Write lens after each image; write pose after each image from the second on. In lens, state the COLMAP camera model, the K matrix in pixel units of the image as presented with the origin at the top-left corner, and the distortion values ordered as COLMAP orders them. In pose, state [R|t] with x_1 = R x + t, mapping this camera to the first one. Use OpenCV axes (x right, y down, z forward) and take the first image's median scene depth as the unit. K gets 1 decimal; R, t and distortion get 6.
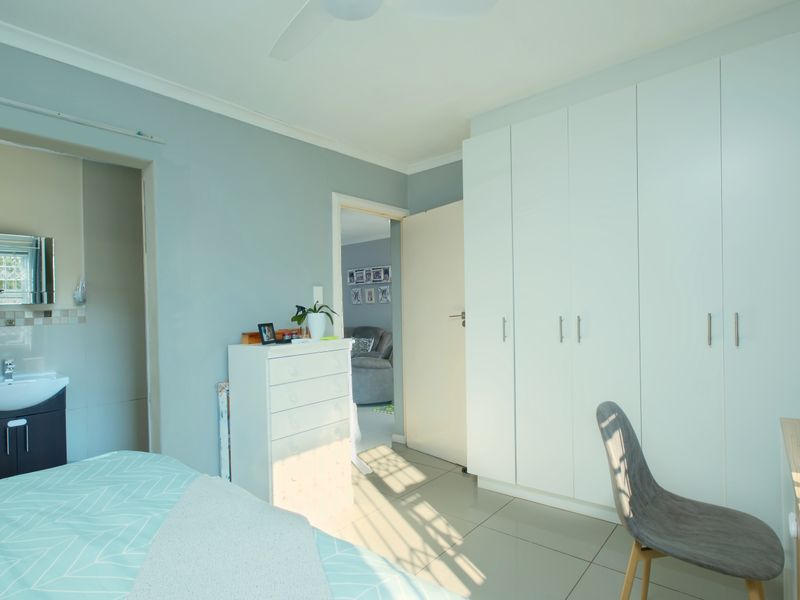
lens RADIAL K [[444.9, 0, 400.0], [0, 444.9, 300.0], [0, 0, 1]] dist [-0.000023, -0.000269]
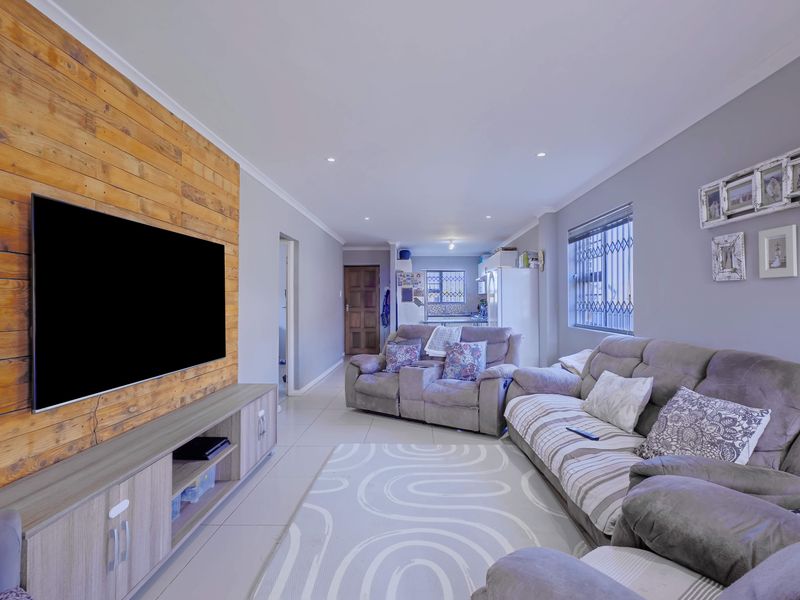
lens RADIAL K [[398.5, 0, 400.0], [0, 398.5, 300.0], [0, 0, 1]] dist [-0.000835, -0.000003]
pose [[0.613449, 0.031716, -0.789097, -0.010538], [-0.006191, 0.999356, 0.035354, 0.015172], [0.789710, -0.016802, 0.613250, 0.626336]]
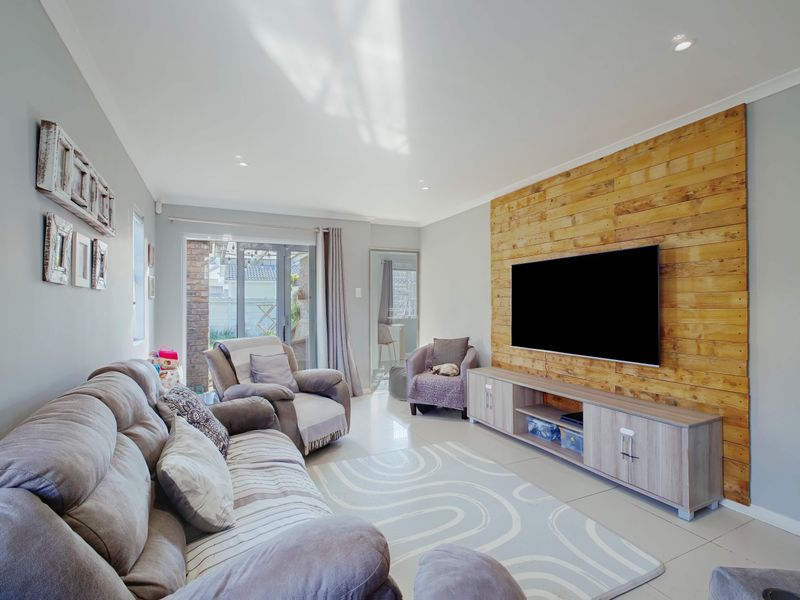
lens RADIAL K [[394.6, 0, 408.9], [0, 394.6, 299.5], [0, 0, 1]] dist [0.003841, 0.000840]
pose [[-0.917554, 0.046863, 0.394841, -0.364102], [0.033159, 0.998590, -0.041462, 0.033879], [-0.396227, -0.024951, -0.917814, 1.146660]]
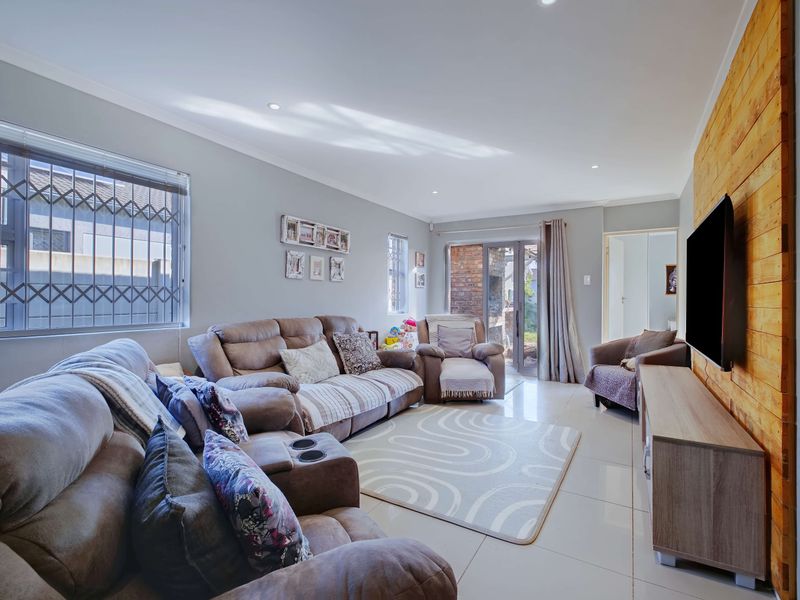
lens RADIAL K [[398.5, 0, 400.0], [0, 398.5, 300.0], [0, 0, 1]] dist [-0.000835, -0.000003]
pose [[-0.159137, 0.035720, 0.986610, -0.645474], [-0.014944, 0.999144, -0.038584, 0.056610], [-0.987143, -0.020884, -0.158467, 0.968120]]
